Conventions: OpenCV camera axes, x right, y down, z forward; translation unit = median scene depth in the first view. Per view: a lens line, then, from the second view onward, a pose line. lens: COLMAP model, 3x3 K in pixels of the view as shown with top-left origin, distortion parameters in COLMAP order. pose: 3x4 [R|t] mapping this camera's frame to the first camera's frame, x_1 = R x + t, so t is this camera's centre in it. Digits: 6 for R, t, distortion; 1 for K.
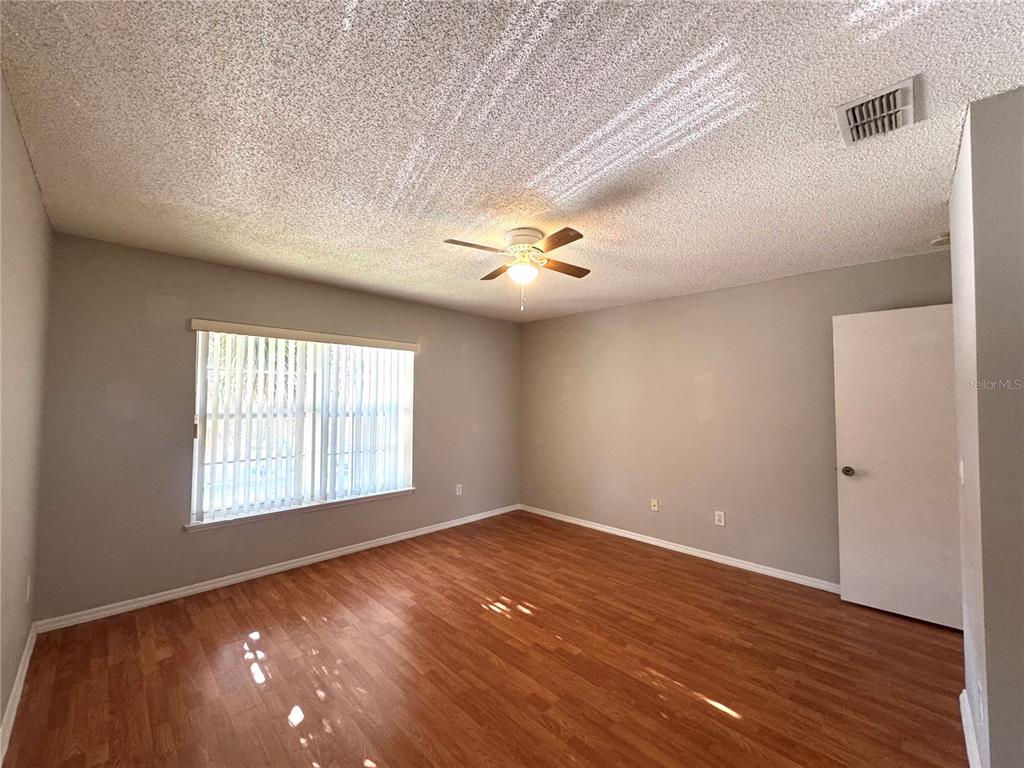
lens RADIAL K [[412.3, 0, 512.6], [0, 412.3, 380.8], [0, 0, 1]] dist [-0.001012, 0.000276]
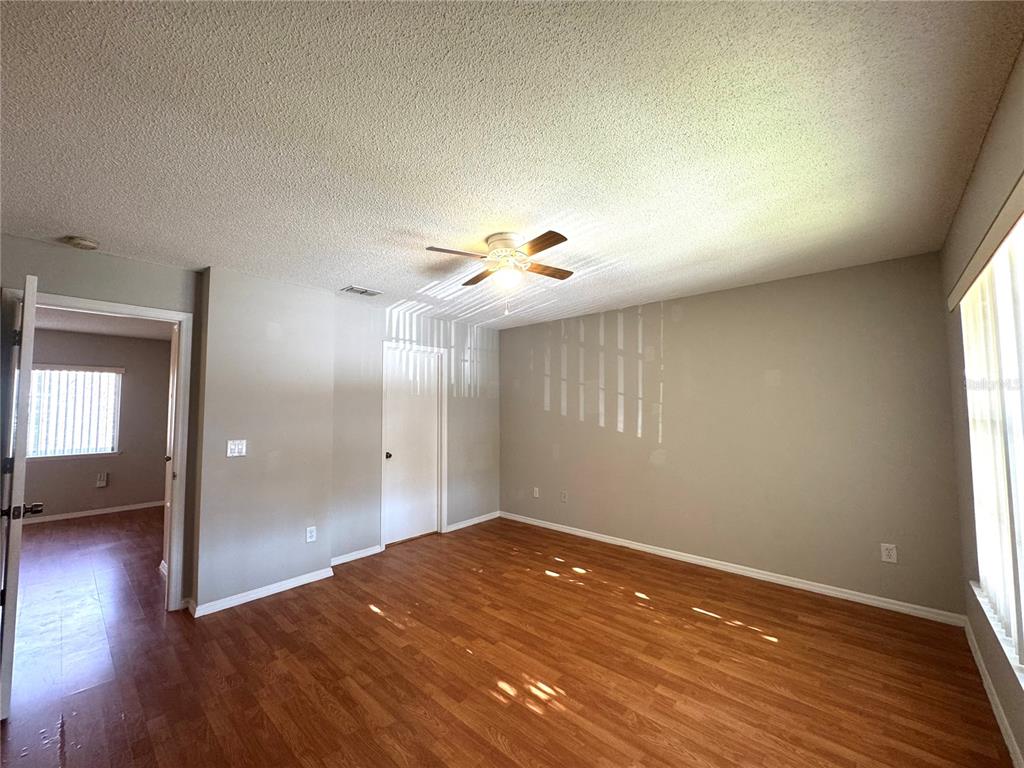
lens RADIAL K [[412.3, 0, 510.4], [0, 412.3, 385.8], [0, 0, 1]] dist [-0.001012, 0.000276]
pose [[-0.998873, -0.005416, -0.047159, 0.067524], [-0.000860, 0.995371, -0.096099, 0.098039], [0.047461, -0.095951, -0.994254, 2.083692]]
